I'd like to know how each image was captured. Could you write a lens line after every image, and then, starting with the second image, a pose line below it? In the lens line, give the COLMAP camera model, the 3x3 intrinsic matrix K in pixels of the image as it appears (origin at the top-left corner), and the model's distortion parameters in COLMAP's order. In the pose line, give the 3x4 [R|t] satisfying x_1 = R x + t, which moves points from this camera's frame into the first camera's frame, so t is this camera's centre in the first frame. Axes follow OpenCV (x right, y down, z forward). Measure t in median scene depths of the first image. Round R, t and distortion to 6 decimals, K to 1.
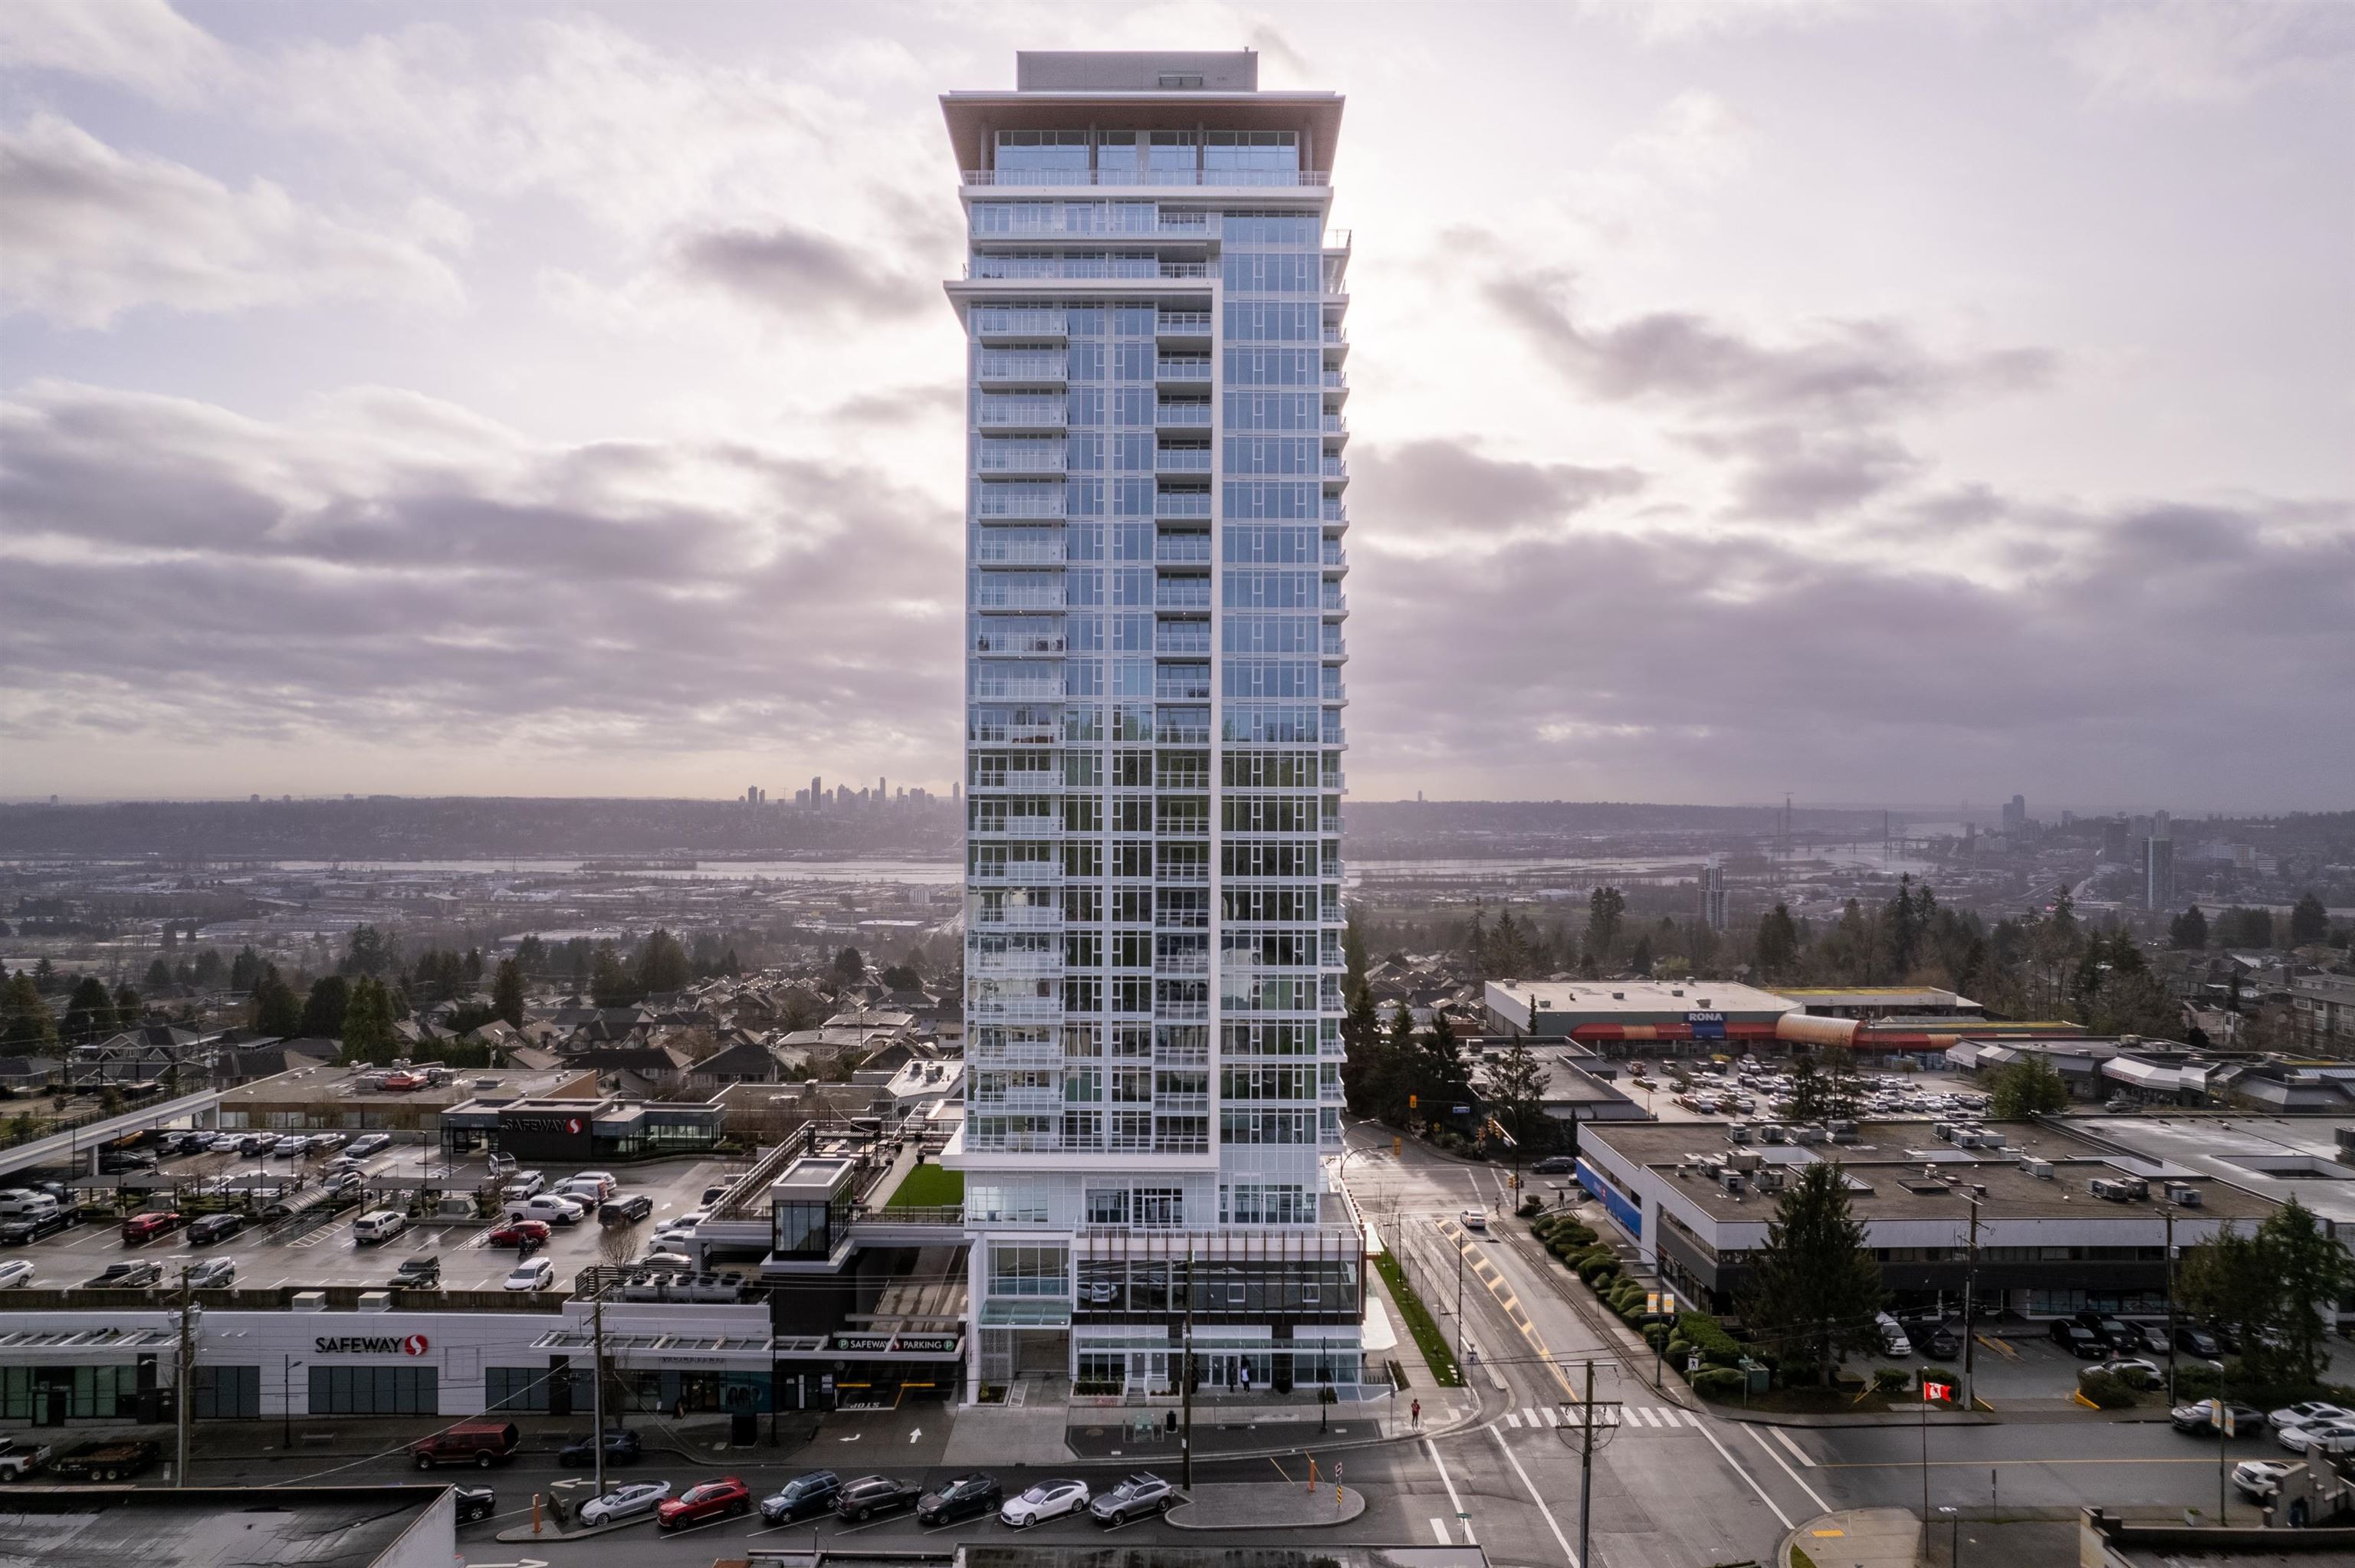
lens RADIAL K [[1516.0, 0, 1172.8], [0, 1516.0, 794.1], [0, 0, 1]] dist [-0.061142, 0.064948]
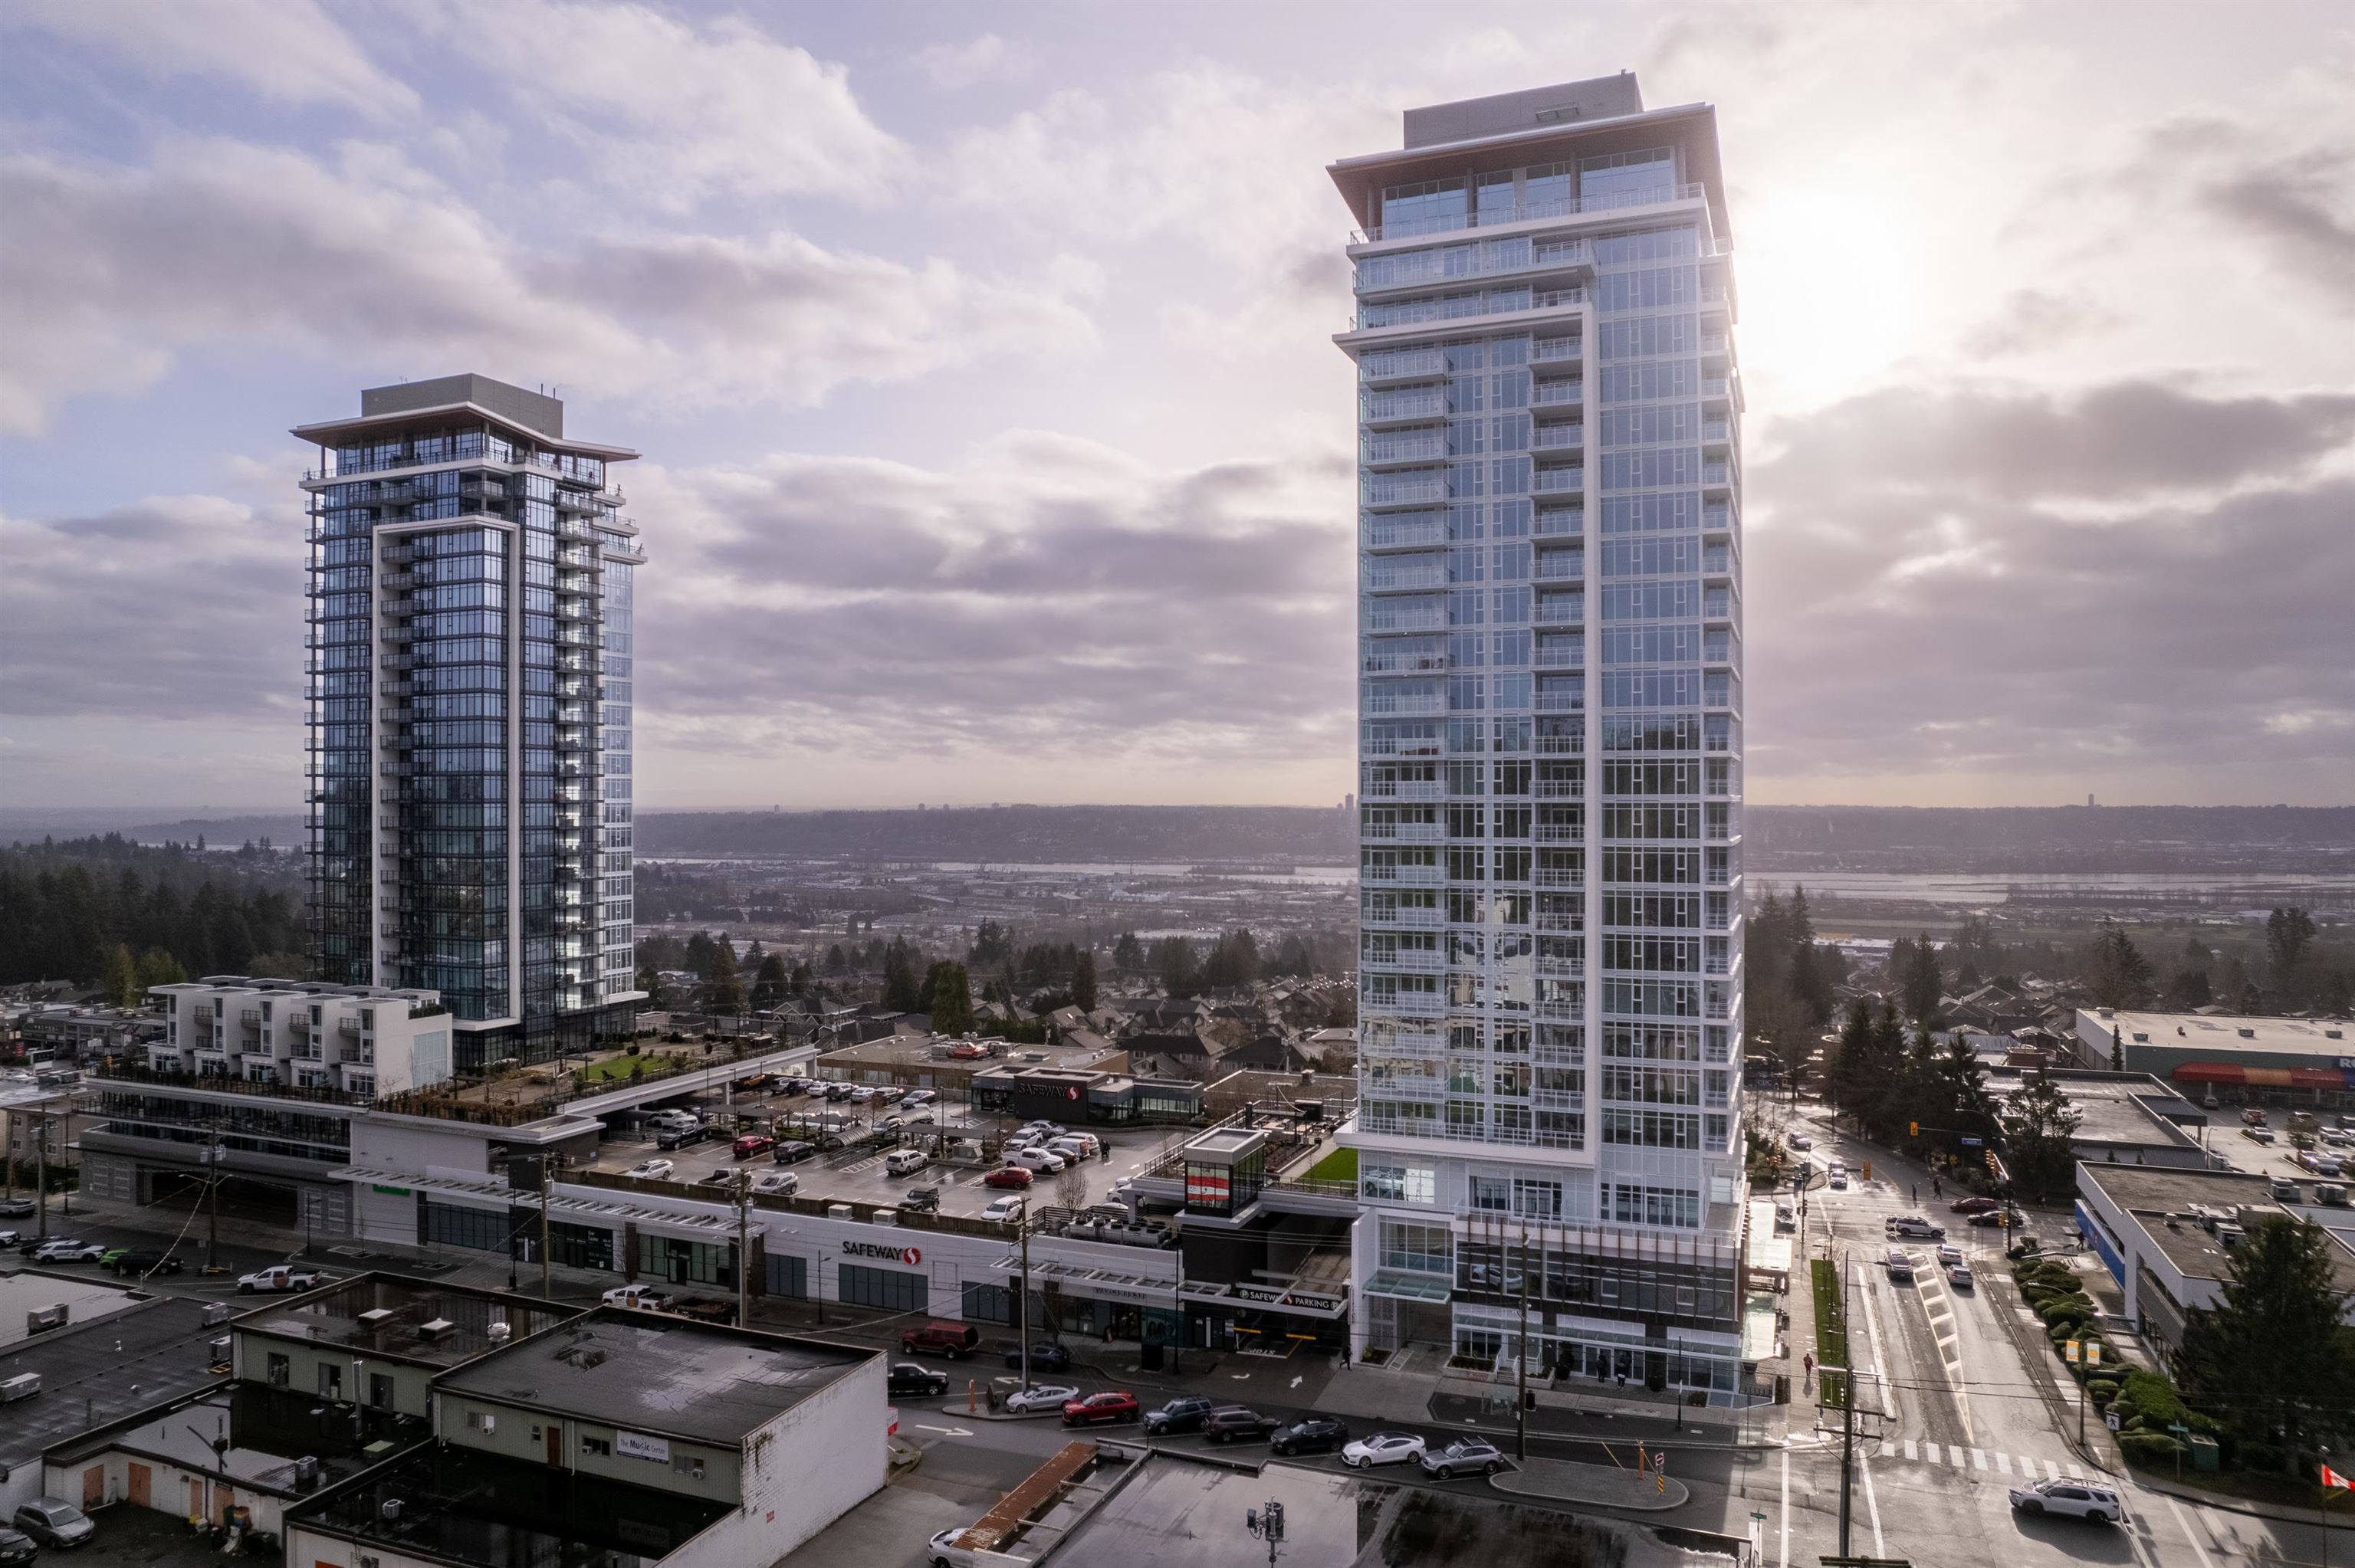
lens RADIAL K [[1516.0, 0, 1172.8], [0, 1516.0, 794.1], [0, 0, 1]] dist [-0.061142, 0.064948]
pose [[0.927025, -0.006256, -0.374947, 0.147818], [0.004501, 0.999974, -0.005556, -0.000824], [0.374972, 0.003463, 0.927030, -0.059210]]
